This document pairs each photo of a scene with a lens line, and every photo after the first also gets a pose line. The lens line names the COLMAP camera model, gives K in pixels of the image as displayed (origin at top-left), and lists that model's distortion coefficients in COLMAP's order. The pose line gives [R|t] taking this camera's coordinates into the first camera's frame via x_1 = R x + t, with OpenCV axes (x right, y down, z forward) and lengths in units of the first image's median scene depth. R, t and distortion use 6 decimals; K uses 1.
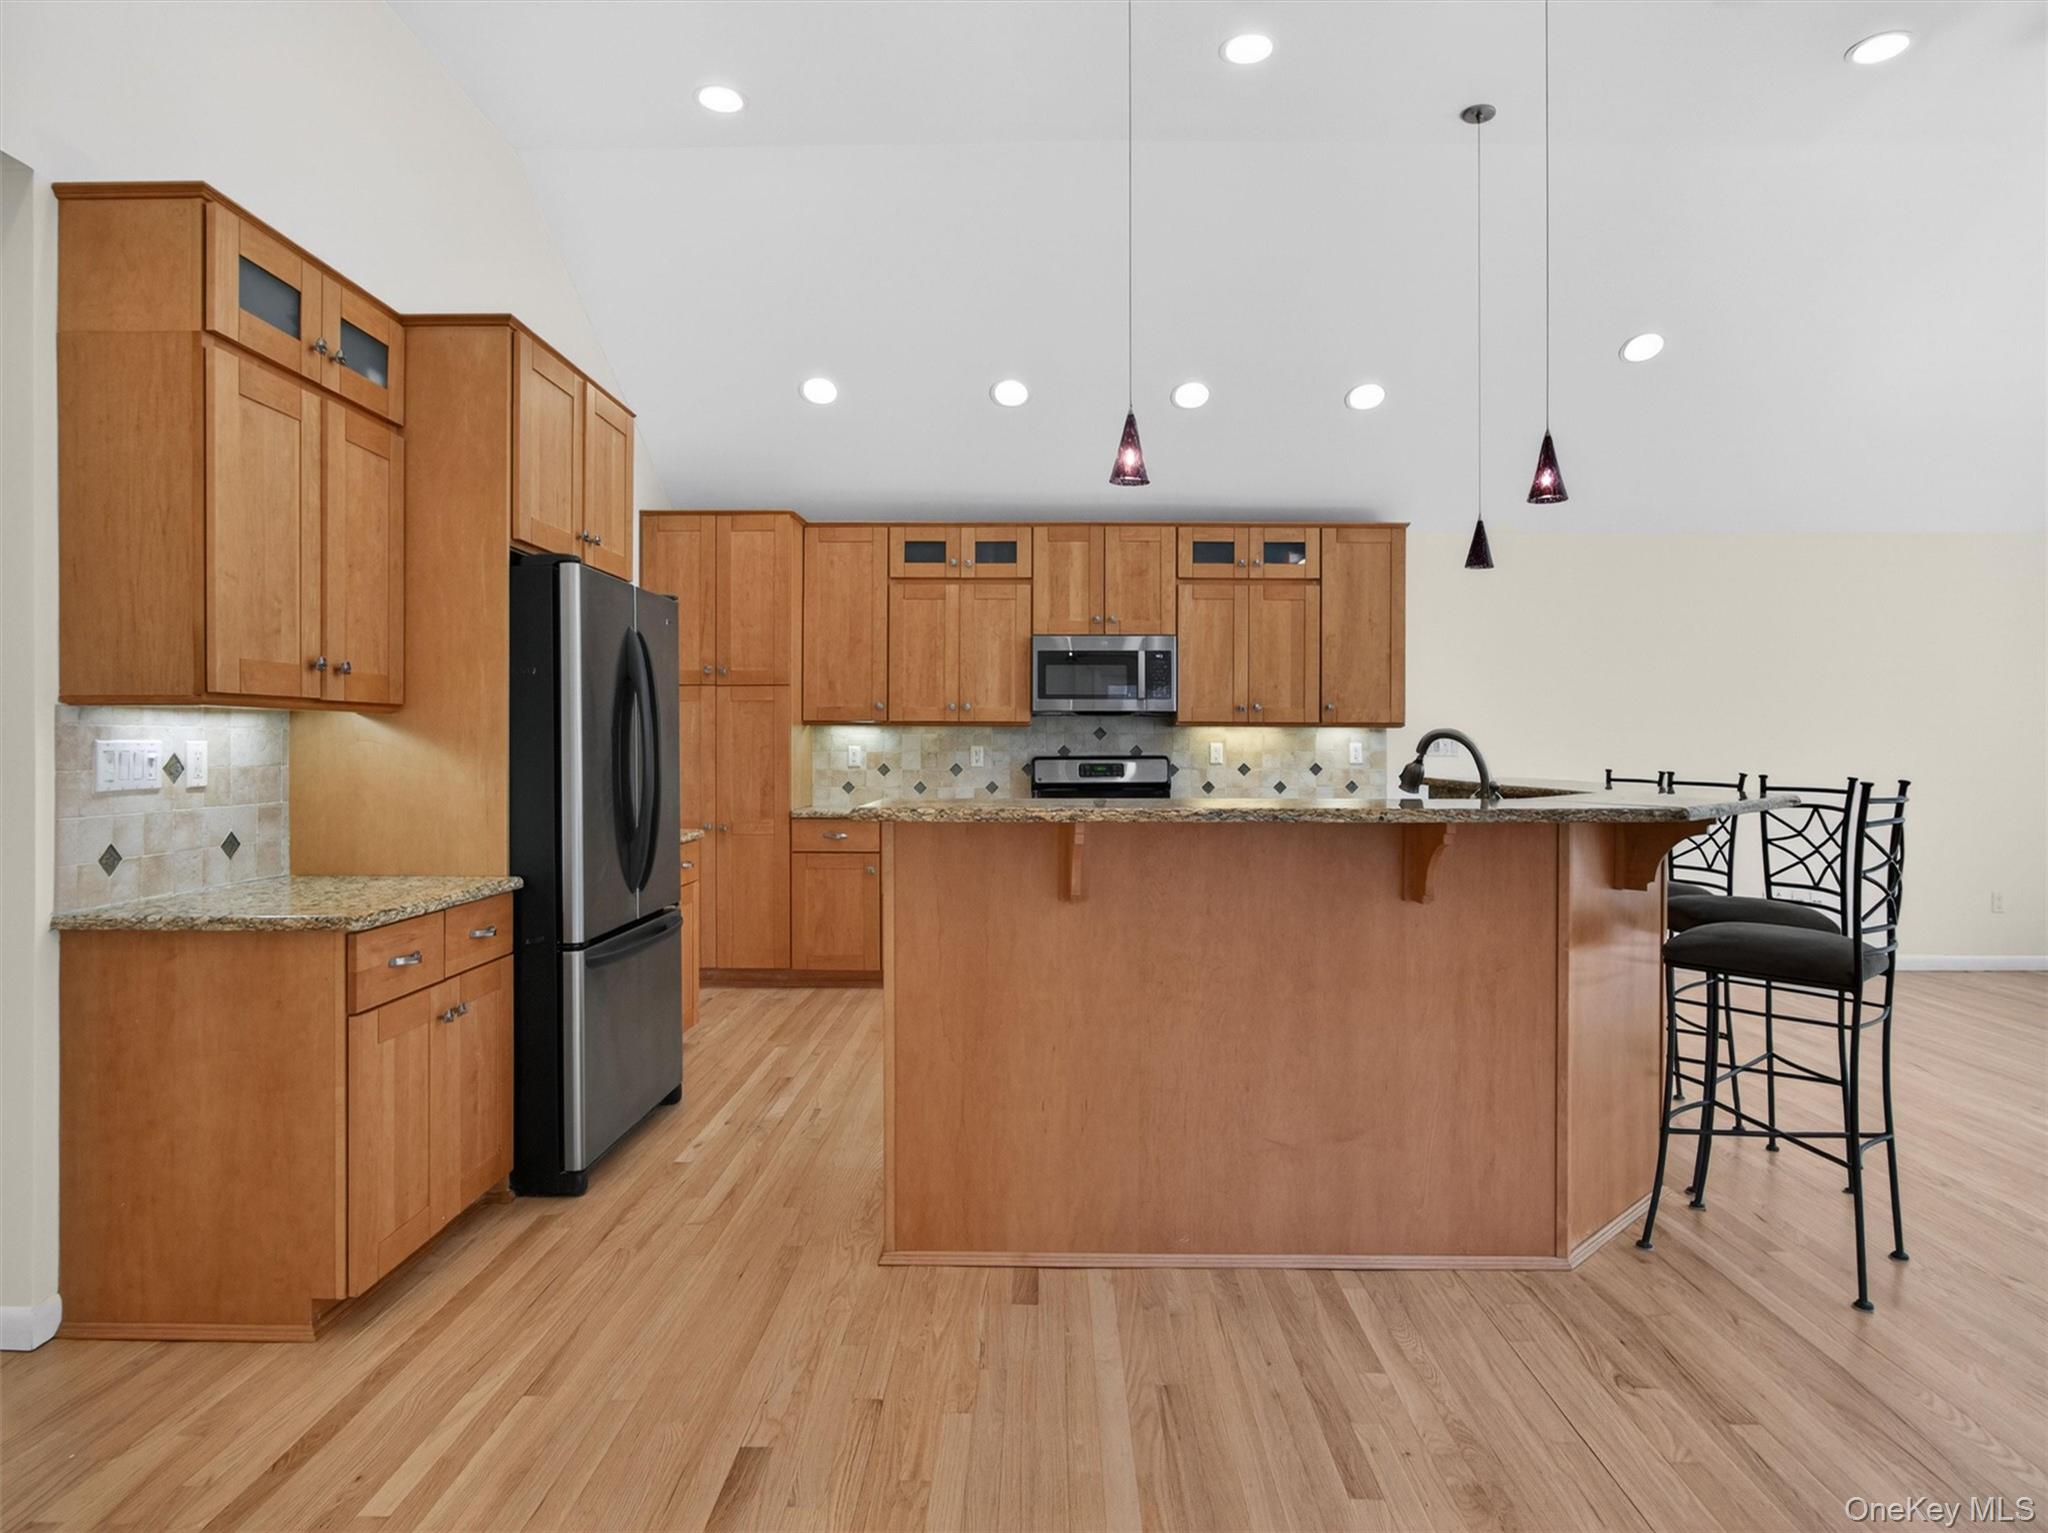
lens RADIAL K [[1193.9, 0, 1008.1], [0, 1193.9, 748.7], [0, 0, 1]] dist [-0.030115, 0.023315]
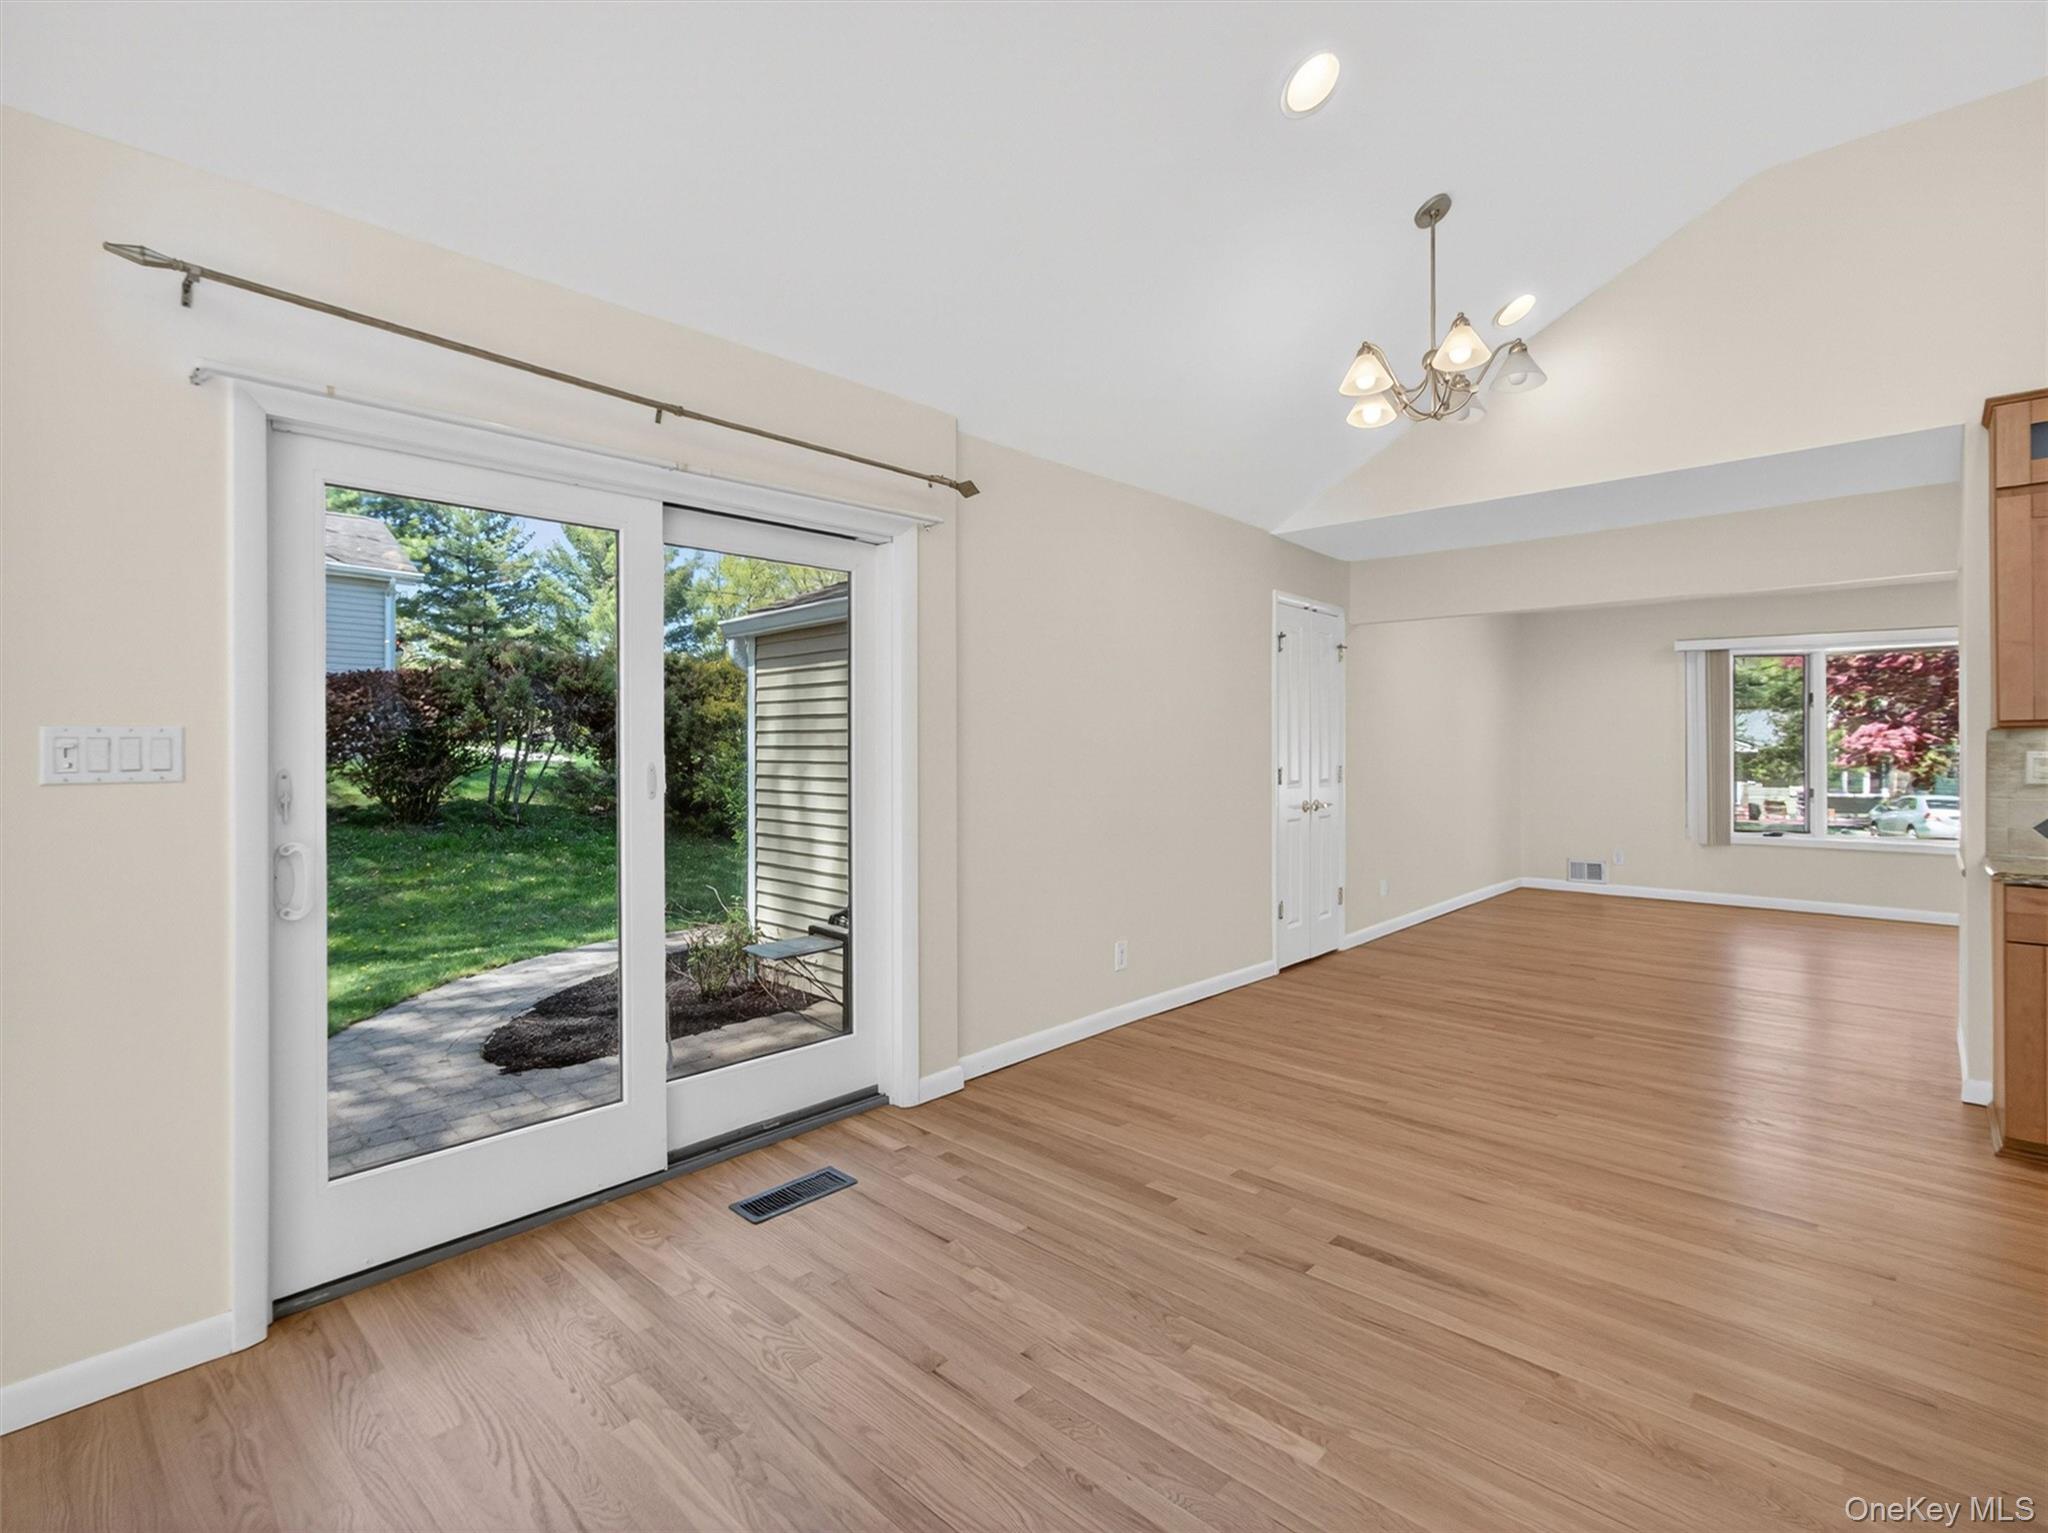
lens RADIAL K [[958.5, 0, 1009.3], [0, 958.5, 742.1], [0, 0, 1]] dist [-0.003666, -0.000188]
pose [[-0.669707, -0.005470, -0.742605, 0.448305], [-0.001877, 0.999982, -0.005673, -0.003980], [0.742623, -0.002405, -0.669705, 0.349373]]
